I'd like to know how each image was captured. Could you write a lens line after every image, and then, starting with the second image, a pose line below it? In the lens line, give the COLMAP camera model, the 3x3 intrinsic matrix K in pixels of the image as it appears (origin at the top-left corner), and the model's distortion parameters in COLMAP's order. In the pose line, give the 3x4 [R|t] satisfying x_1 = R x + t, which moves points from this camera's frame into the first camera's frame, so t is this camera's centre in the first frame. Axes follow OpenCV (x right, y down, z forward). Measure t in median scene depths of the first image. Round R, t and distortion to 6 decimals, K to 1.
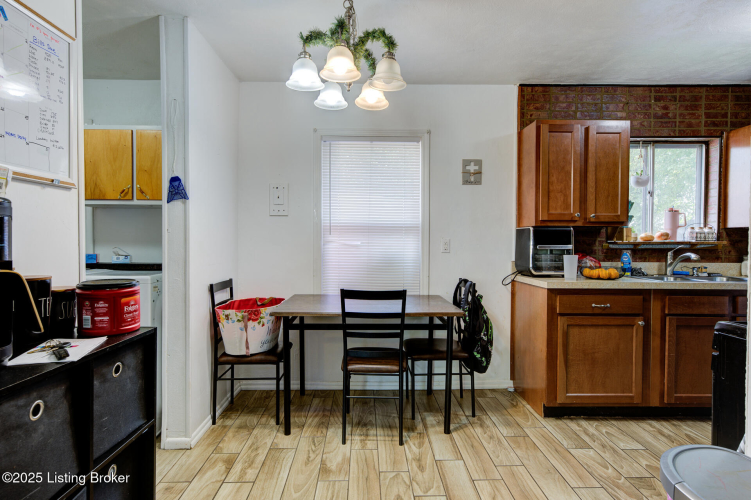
lens RADIAL K [[388.9, 0, 375.3], [0, 388.9, 250.7], [0, 0, 1]] dist [0.004202, 0.000749]
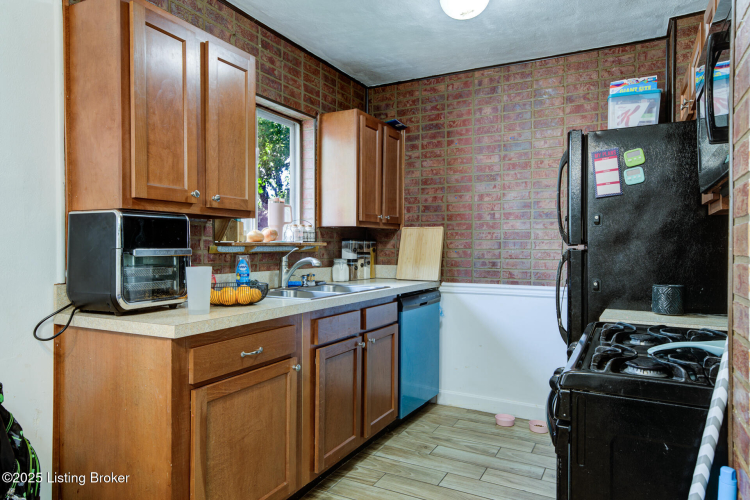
lens RADIAL K [[486.0, 0, 378.1], [0, 486.0, 248.0], [0, 0, 1]] dist [0.011335, 0.005808]
pose [[0.475045, -0.006344, 0.879939, 0.027503], [0.018787, 0.999819, -0.002935, -0.006873], [-0.879761, 0.017926, 0.475078, 0.406117]]
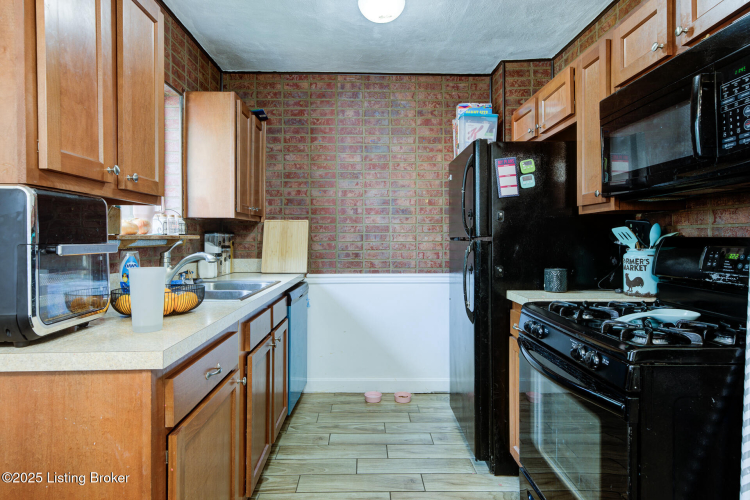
lens RADIAL K [[438.1, 0, 377.2], [0, 438.1, 239.4], [0, 0, 1]] dist [0.012361, -0.001054]
pose [[-0.008359, -0.005710, 0.999949, 0.043029], [0.022881, 0.999721, 0.005900, -0.012921], [-0.999703, 0.022929, -0.008227, 0.667540]]
